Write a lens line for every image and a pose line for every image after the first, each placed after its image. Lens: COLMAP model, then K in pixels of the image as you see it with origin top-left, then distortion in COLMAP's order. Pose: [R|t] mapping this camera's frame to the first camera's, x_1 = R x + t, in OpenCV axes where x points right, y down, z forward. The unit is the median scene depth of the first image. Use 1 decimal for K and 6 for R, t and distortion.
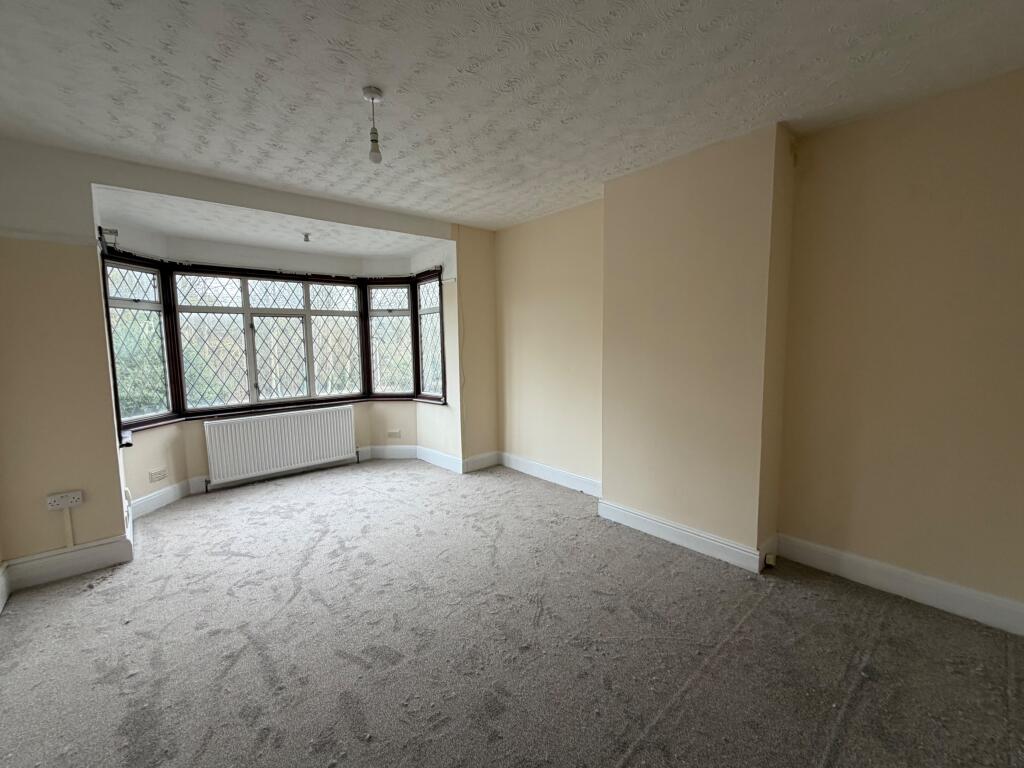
lens RADIAL K [[433.5, 0, 512.0], [0, 433.5, 384.2], [0, 0, 1]] dist [0.001908, -0.000054]
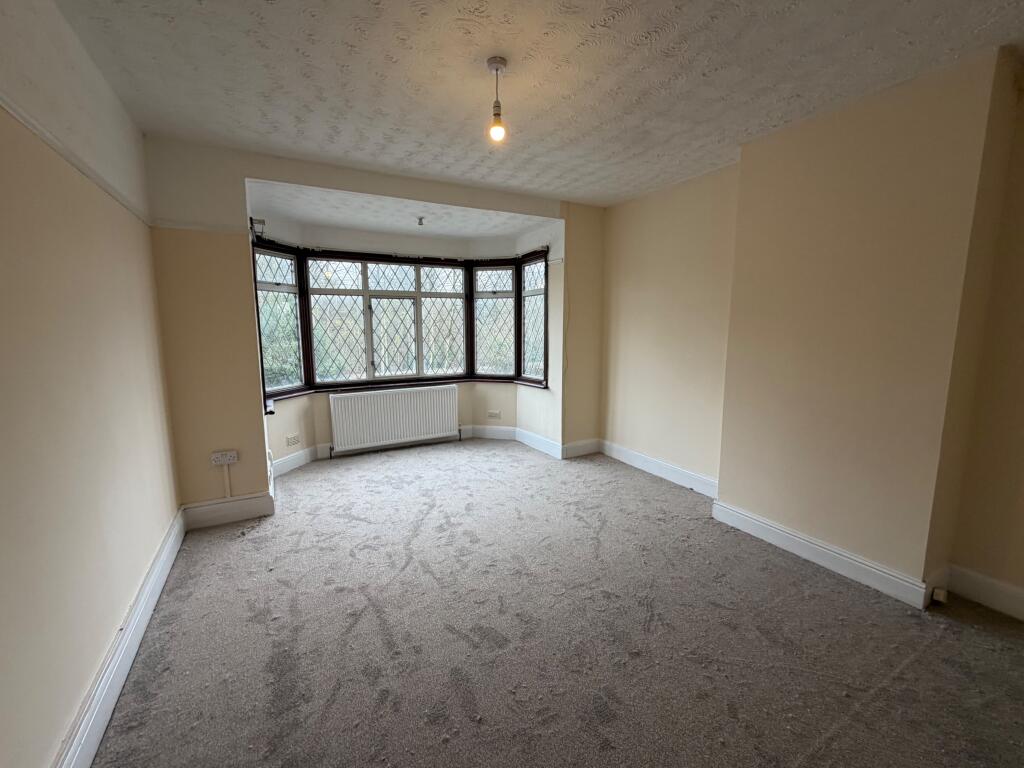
lens RADIAL K [[433.5, 0, 513.1], [0, 433.5, 385.2], [0, 0, 1]] dist [0.001908, -0.000054]
pose [[0.977622, 0.042607, -0.206009, -0.040857], [-0.033592, 0.998327, 0.047064, -0.006702], [0.207670, -0.039090, 0.977418, 0.031229]]
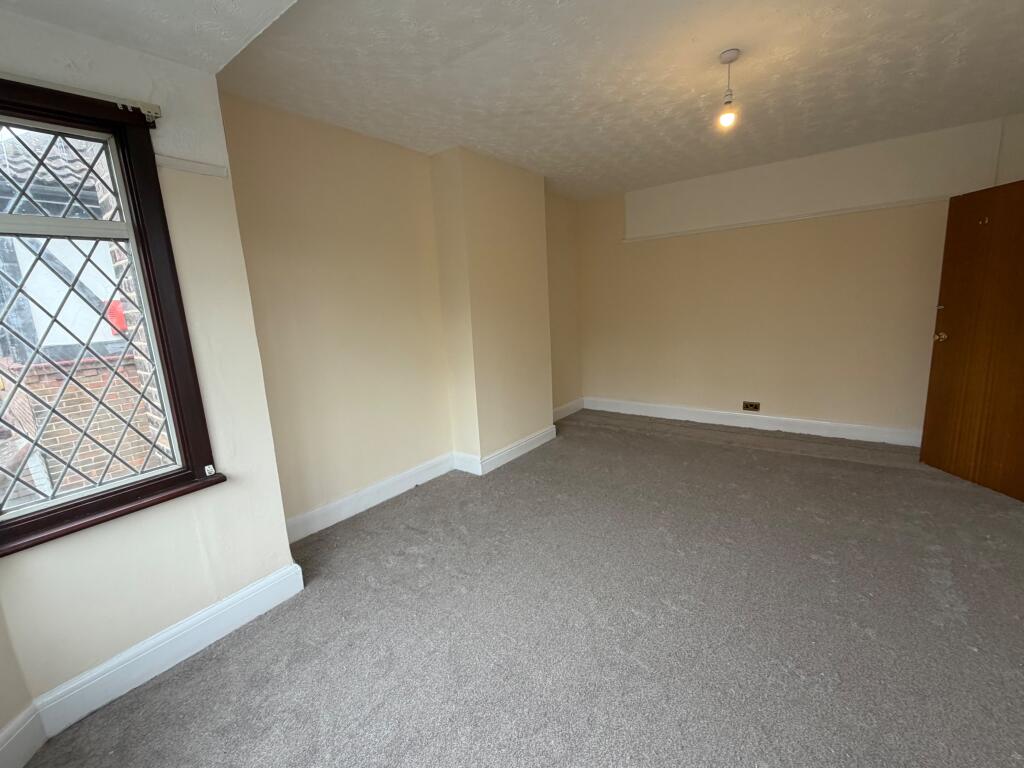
lens RADIAL K [[433.5, 0, 510.2], [0, 433.5, 381.1], [0, 0, 1]] dist [0.001908, -0.000054]
pose [[-0.188481, -0.158853, 0.969144, -0.929222], [0.149443, 0.970700, 0.188172, -0.124697], [-0.970640, 0.180298, -0.159219, 1.250062]]
